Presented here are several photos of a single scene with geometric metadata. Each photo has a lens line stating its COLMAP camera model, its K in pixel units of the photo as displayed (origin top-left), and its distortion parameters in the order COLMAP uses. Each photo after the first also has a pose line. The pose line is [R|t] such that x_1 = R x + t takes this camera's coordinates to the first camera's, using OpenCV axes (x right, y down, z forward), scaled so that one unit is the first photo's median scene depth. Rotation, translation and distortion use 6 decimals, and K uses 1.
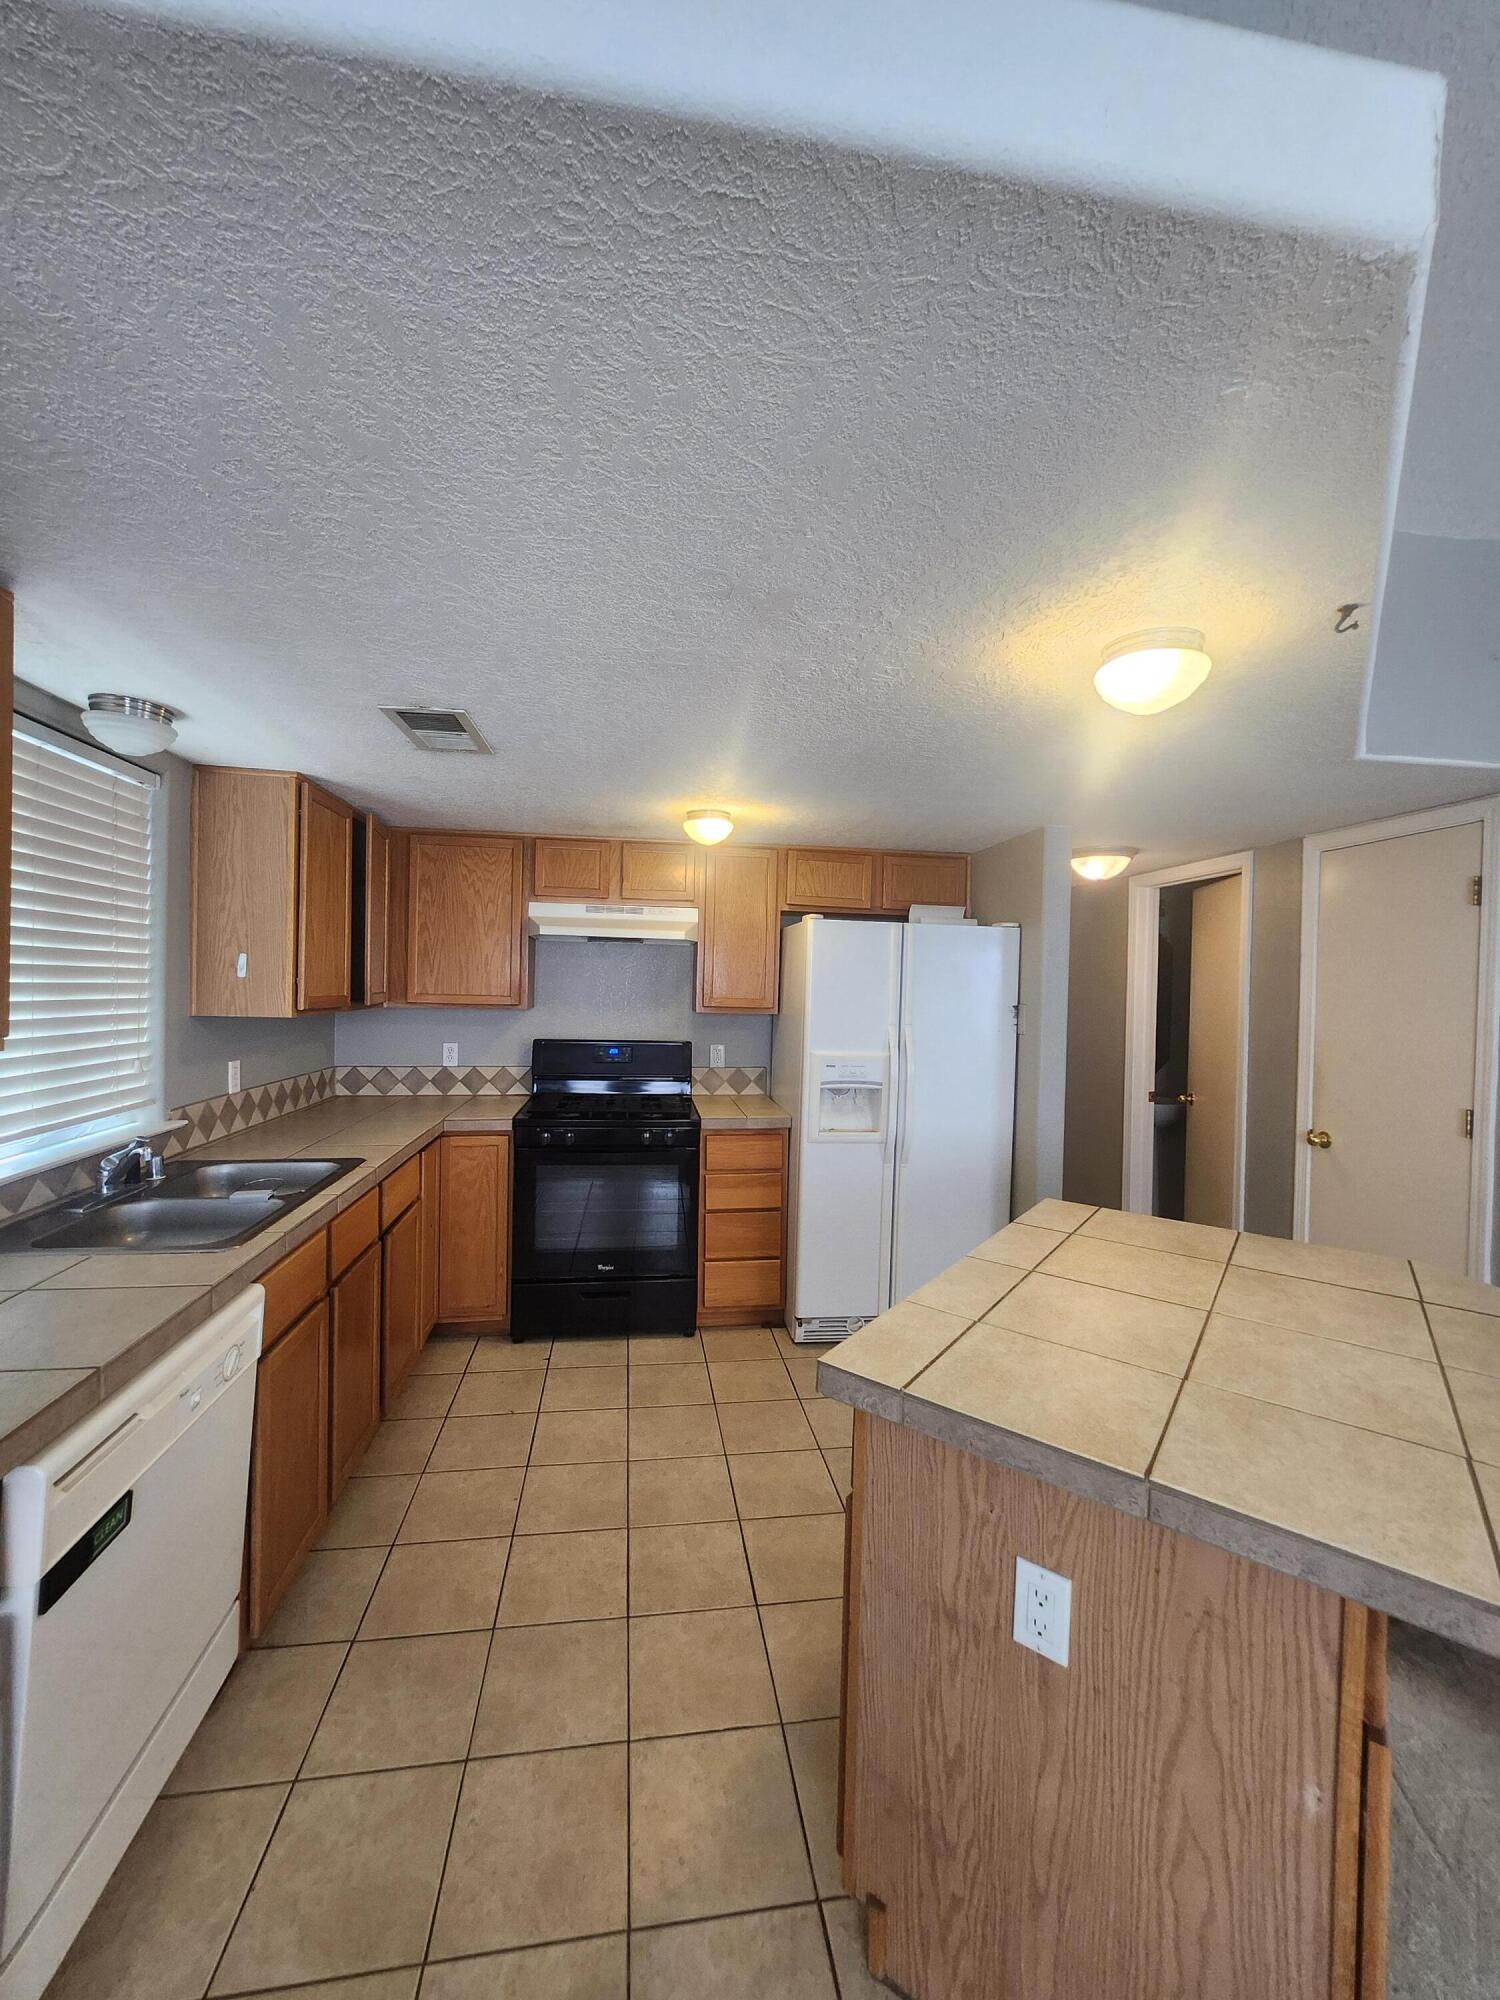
lens RADIAL K [[783.5, 0, 728.9], [0, 783.5, 988.8], [0, 0, 1]] dist [-0.000611, 0.000778]
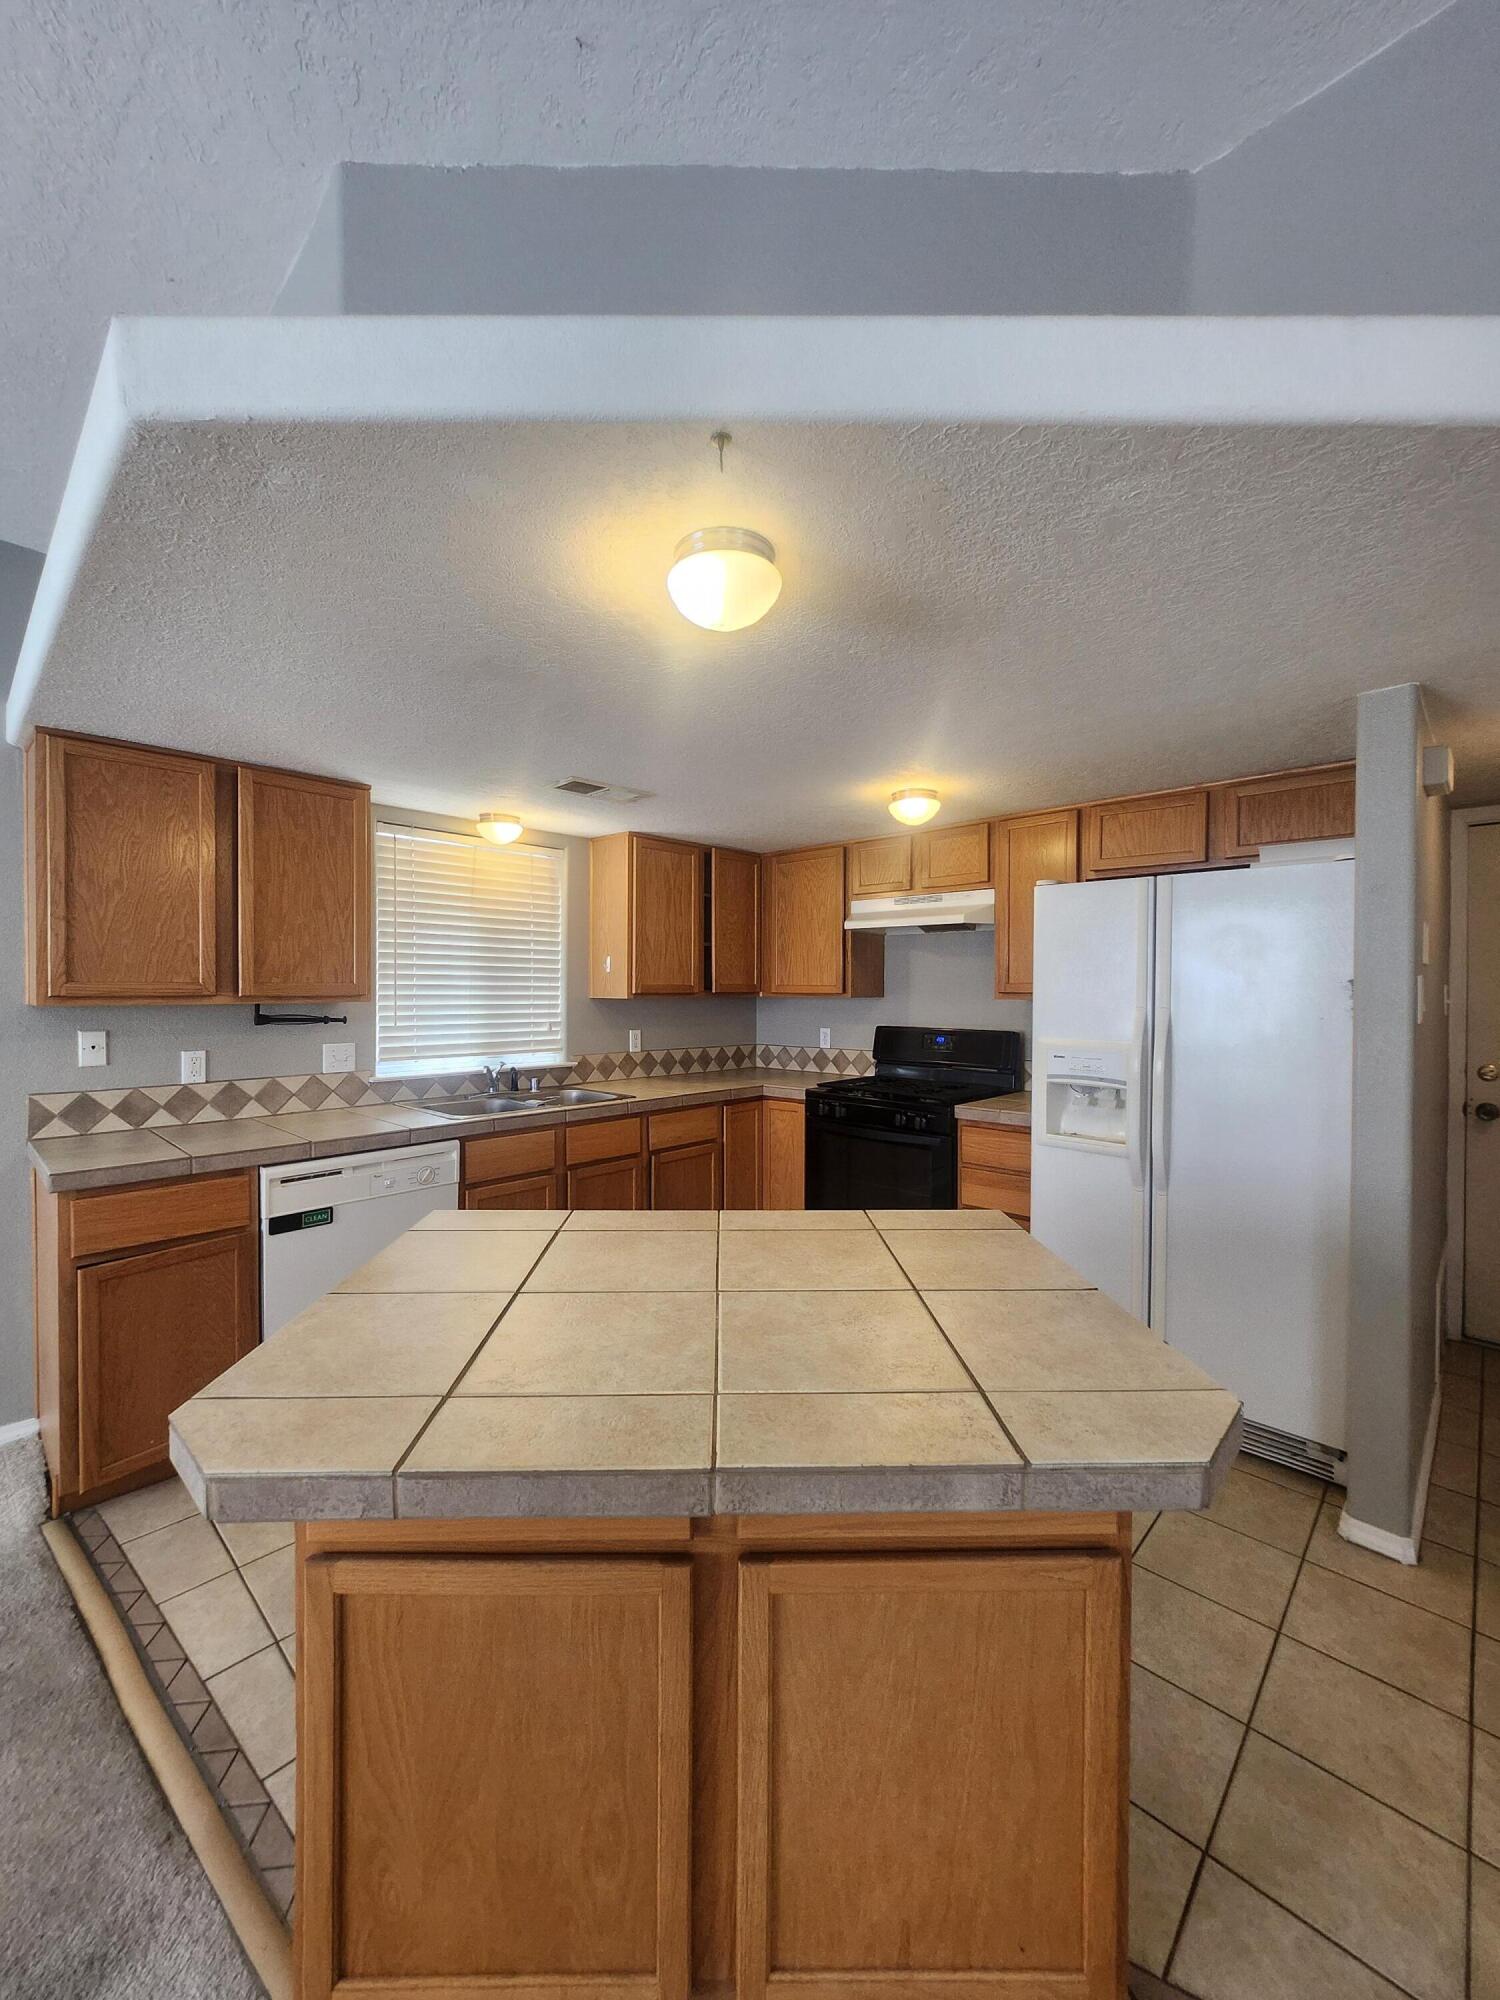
lens RADIAL K [[783.5, 0, 747.2], [0, 783.5, 1001.6], [0, 0, 1]] dist [-0.000611, 0.000778]
pose [[0.630819, -0.004682, -0.775916, 0.597725], [0.004996, 0.999986, -0.001972, 0.038799], [0.775914, -0.002632, 0.630833, 0.213387]]
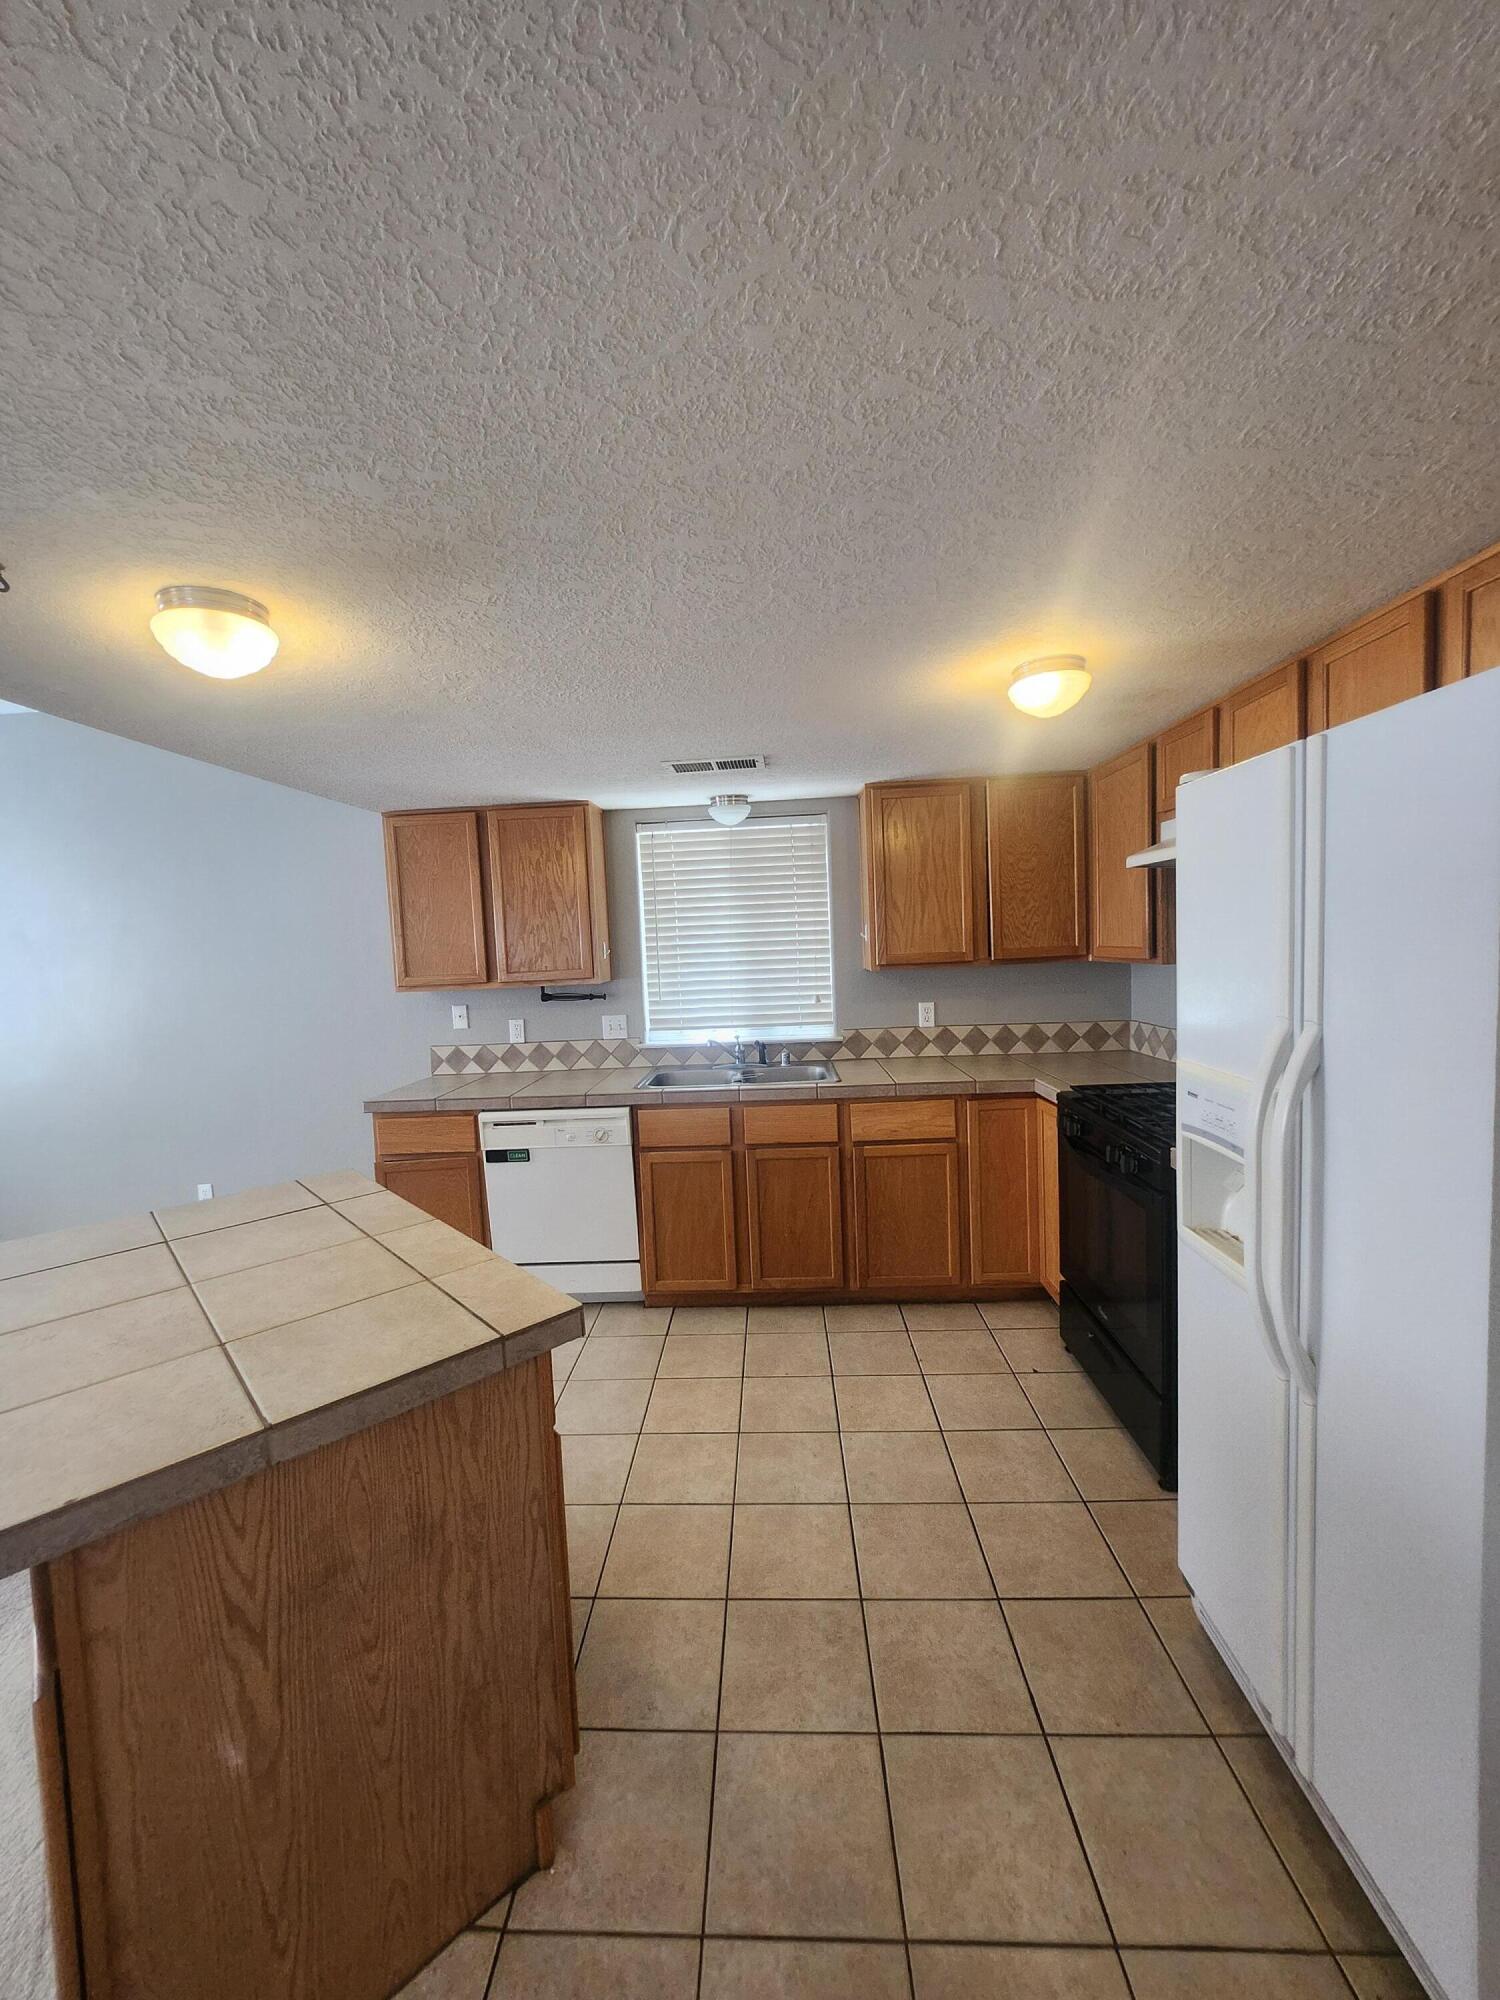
lens RADIAL K [[783.5, 0, 736.0], [0, 783.5, 1000.4], [0, 0, 1]] dist [-0.000611, 0.000778]
pose [[-0.171856, 0.058131, -0.983406, 0.654852], [0.035896, 0.997964, 0.052718, 0.007299], [0.984468, -0.026240, -0.173592, 0.841032]]
